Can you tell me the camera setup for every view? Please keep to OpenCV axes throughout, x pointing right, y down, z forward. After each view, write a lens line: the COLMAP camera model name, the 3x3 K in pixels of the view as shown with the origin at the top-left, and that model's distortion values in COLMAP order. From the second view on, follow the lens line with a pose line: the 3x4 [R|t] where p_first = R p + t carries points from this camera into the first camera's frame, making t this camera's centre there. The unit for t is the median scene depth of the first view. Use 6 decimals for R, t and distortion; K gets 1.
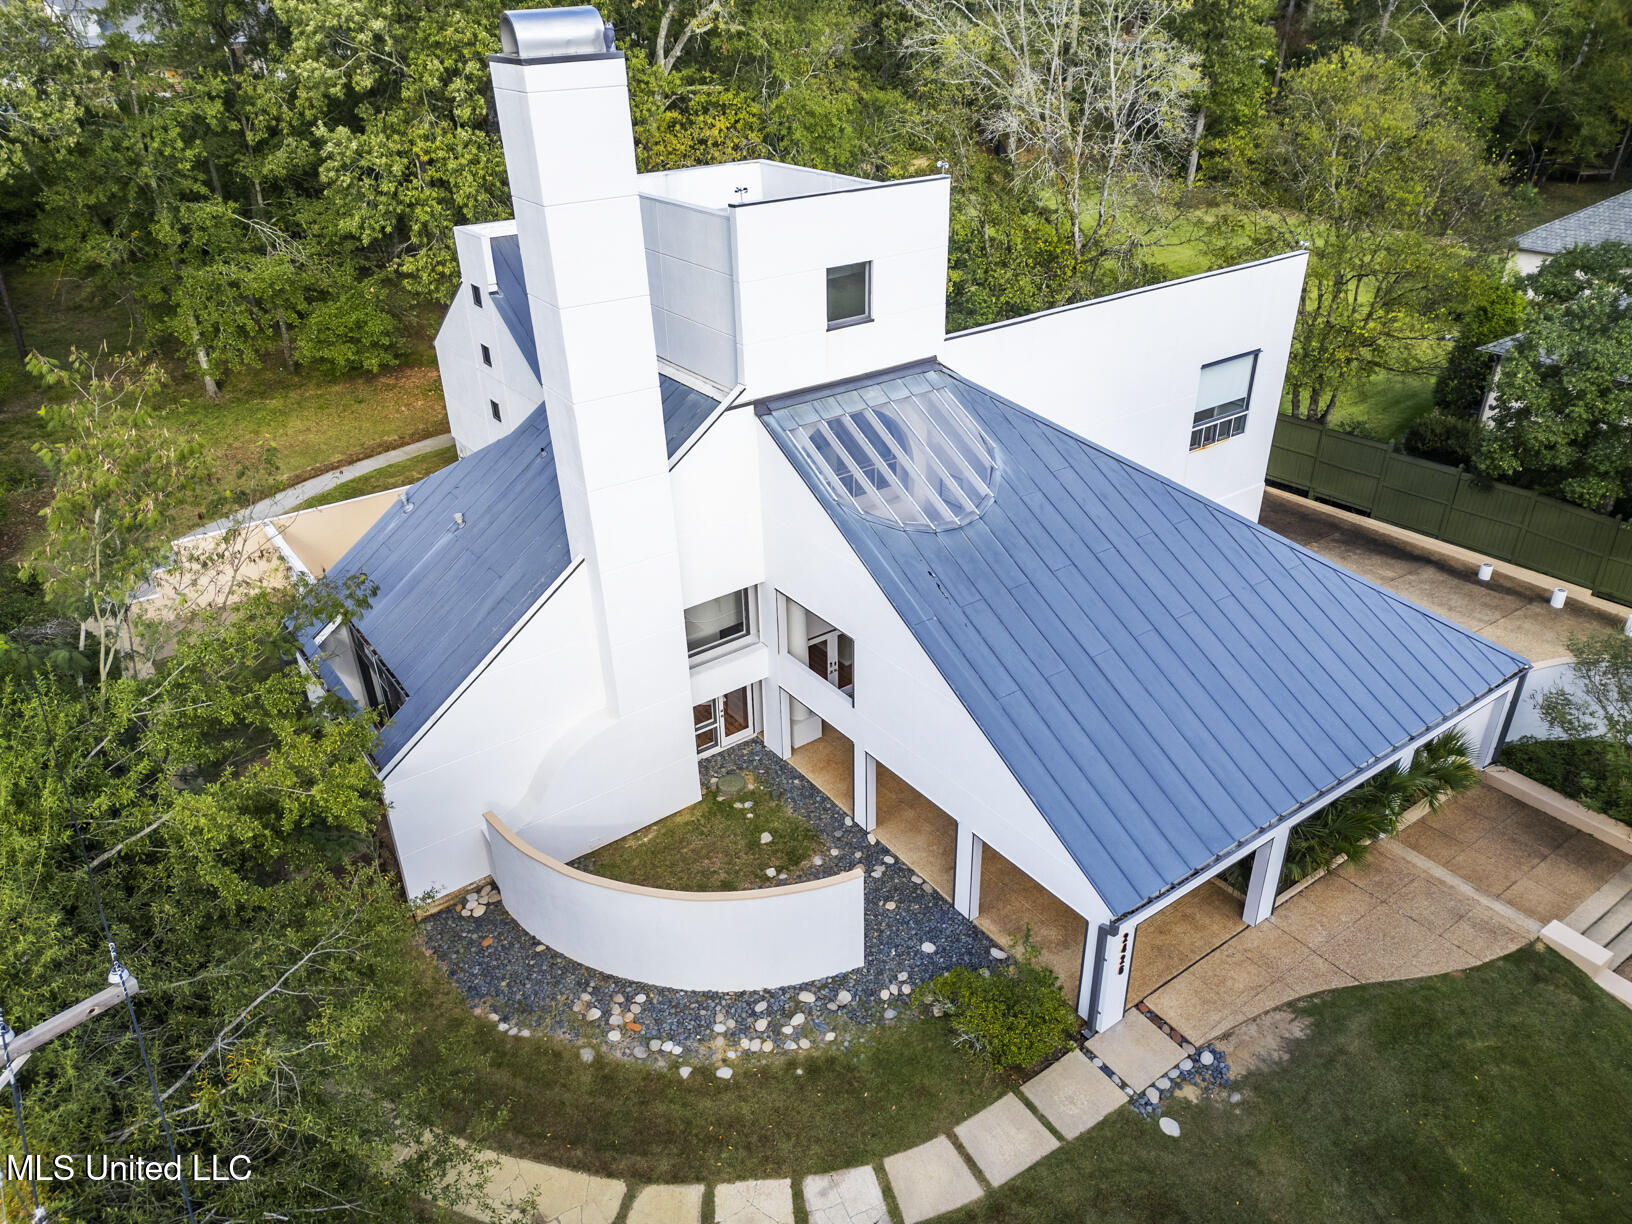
lens RADIAL K [[1141.4, 0, 816.0], [0, 1141.4, 612.0], [0, 0, 1]] dist [0.082000, -0.074250]
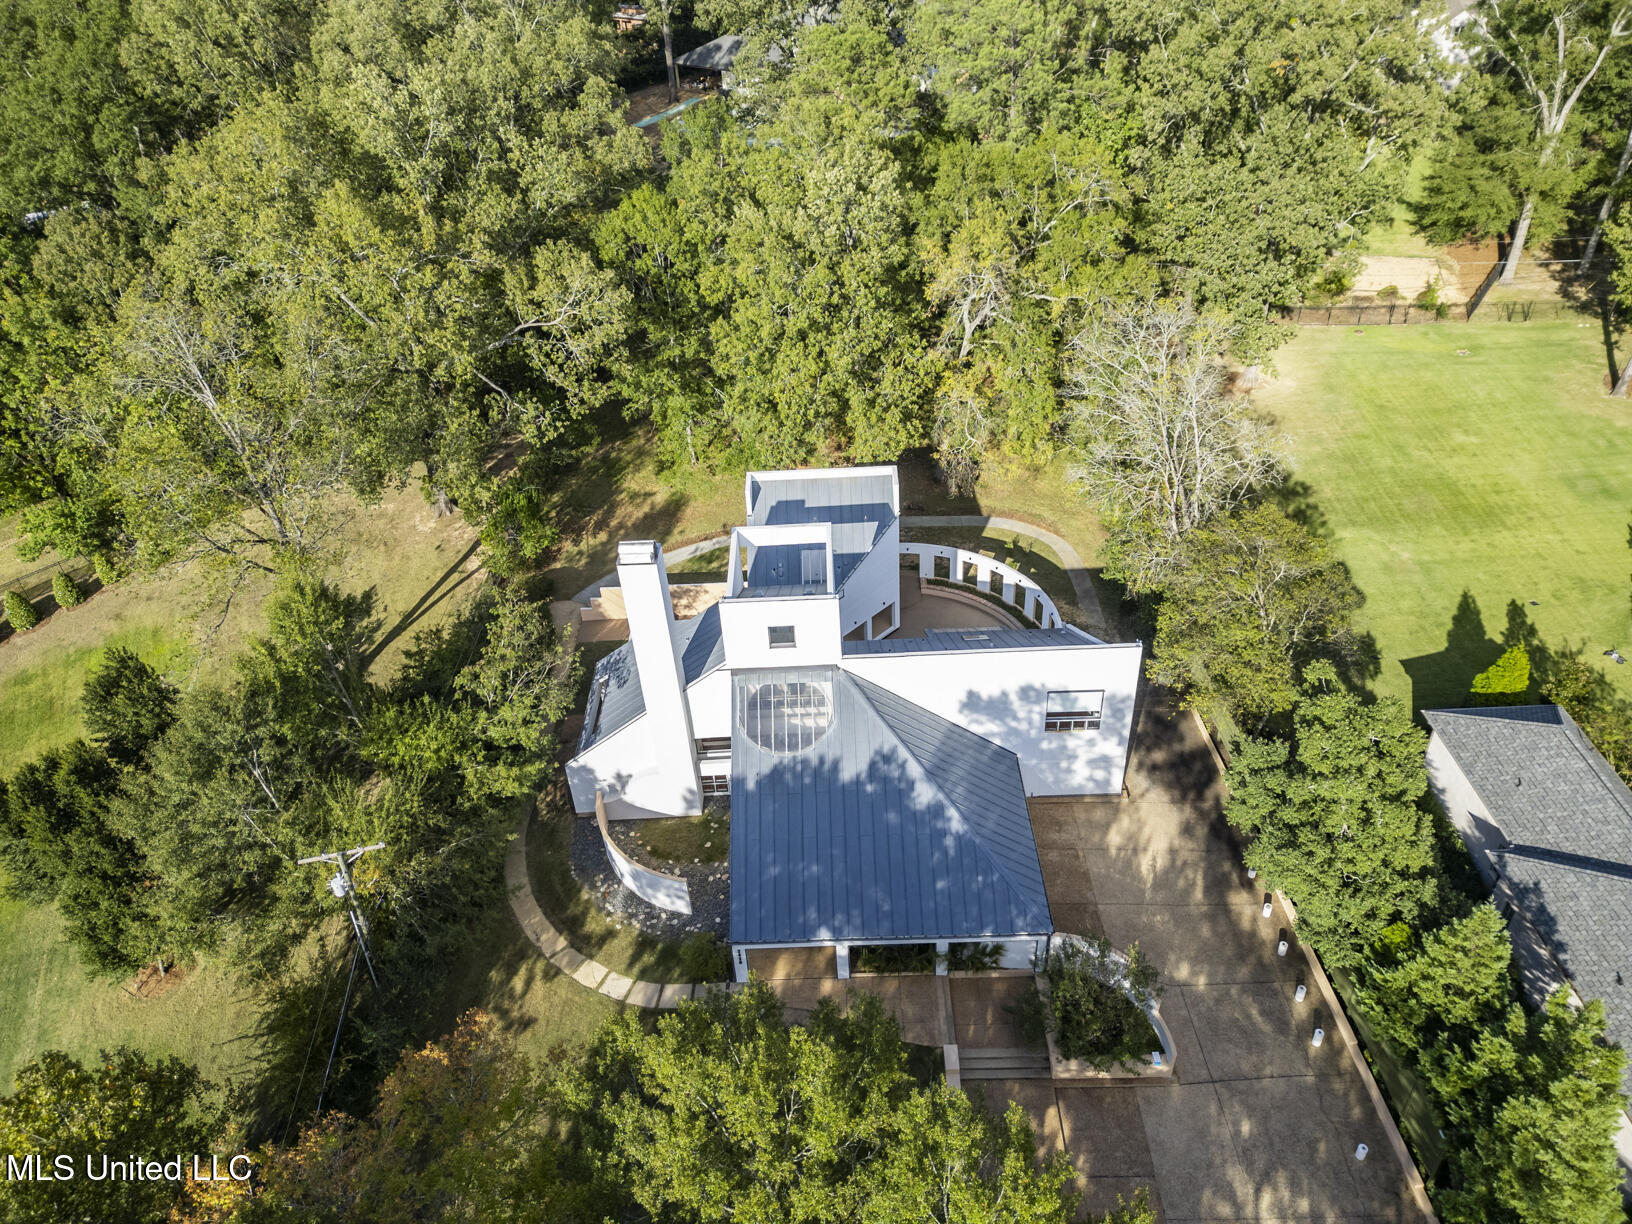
lens RADIAL K [[1141.4, 0, 816.0], [0, 1141.4, 612.0], [0, 0, 1]] dist [0.082000, -0.074250]
pose [[0.797352, 0.324975, -0.508548, 1.034365], [-0.234812, 0.943298, 0.234631, -0.747625], [0.555961, -0.067670, 0.828449, -0.659057]]
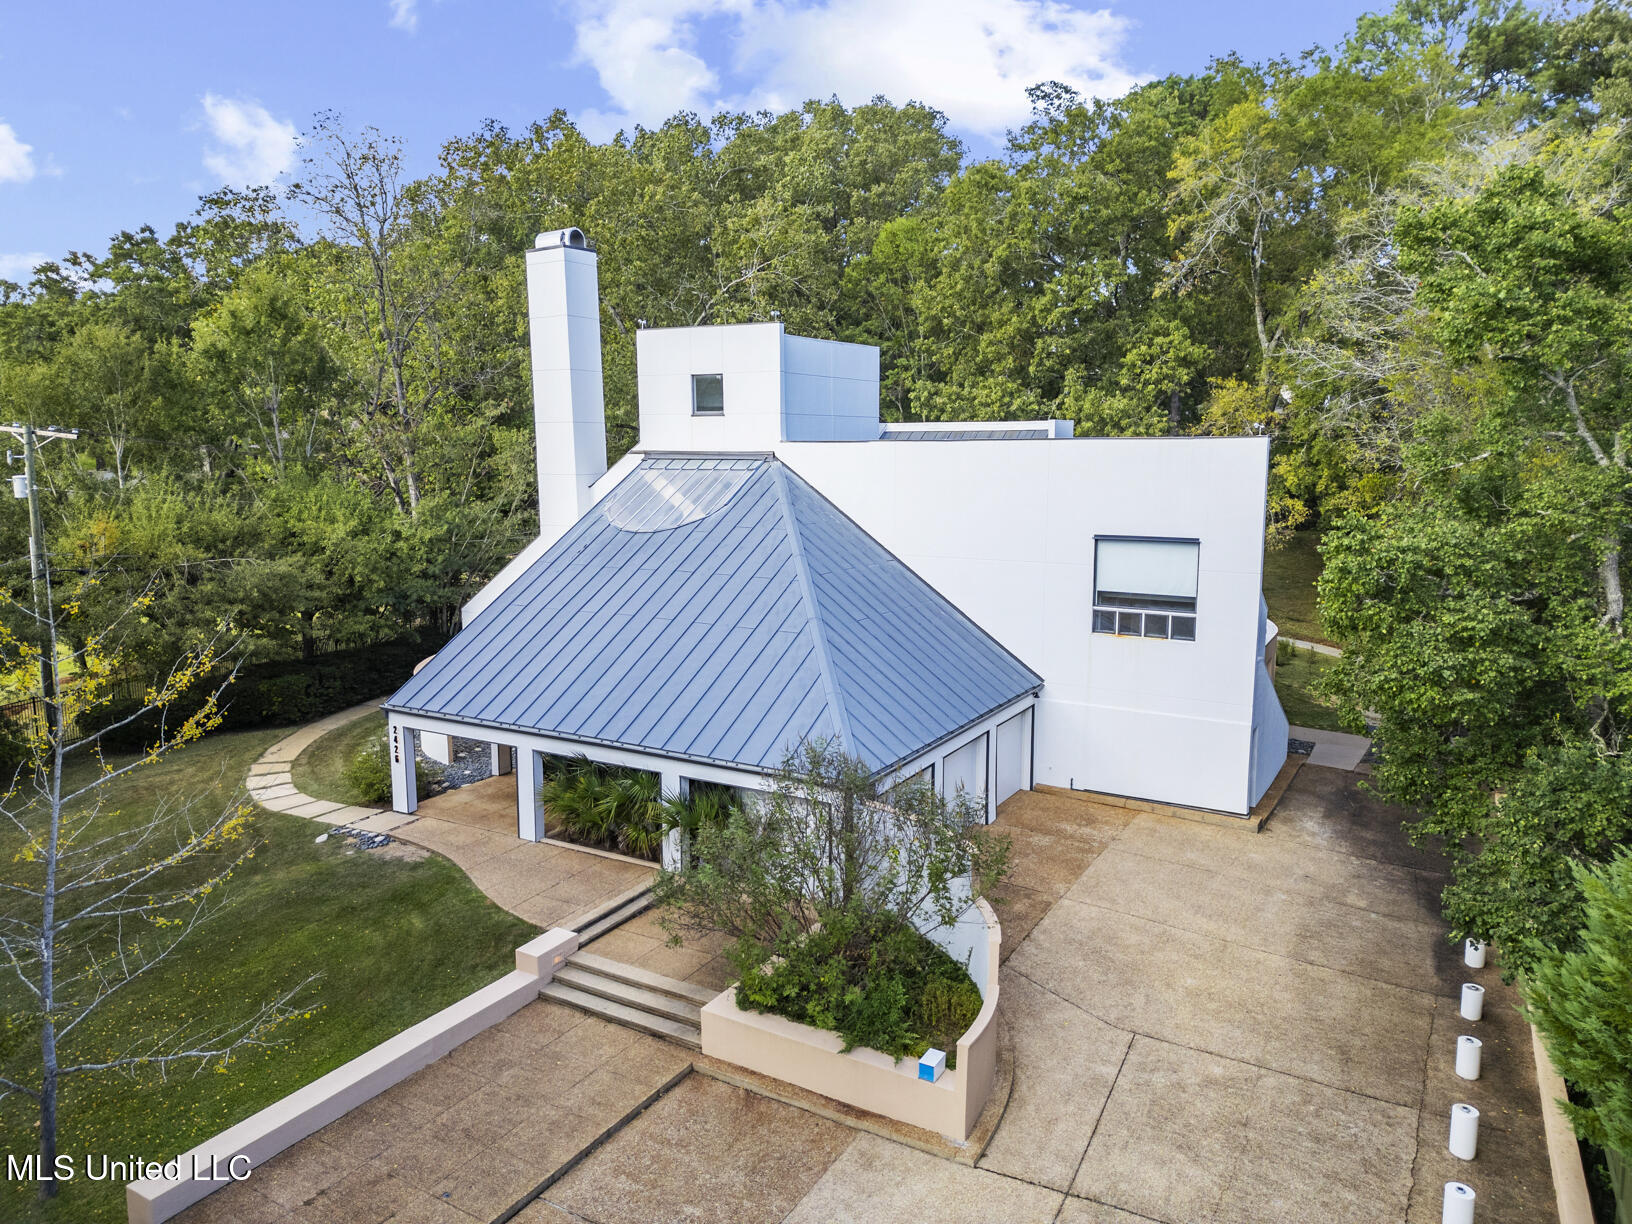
lens RADIAL K [[1141.4, 0, 816.0], [0, 1141.4, 612.0], [0, 0, 1]] dist [0.082000, -0.074250]
pose [[0.402275, 0.156167, -0.902102, 1.302680], [-0.443904, 0.895042, -0.043006, -0.021427], [0.800702, 0.417747, 0.429376, 0.531935]]
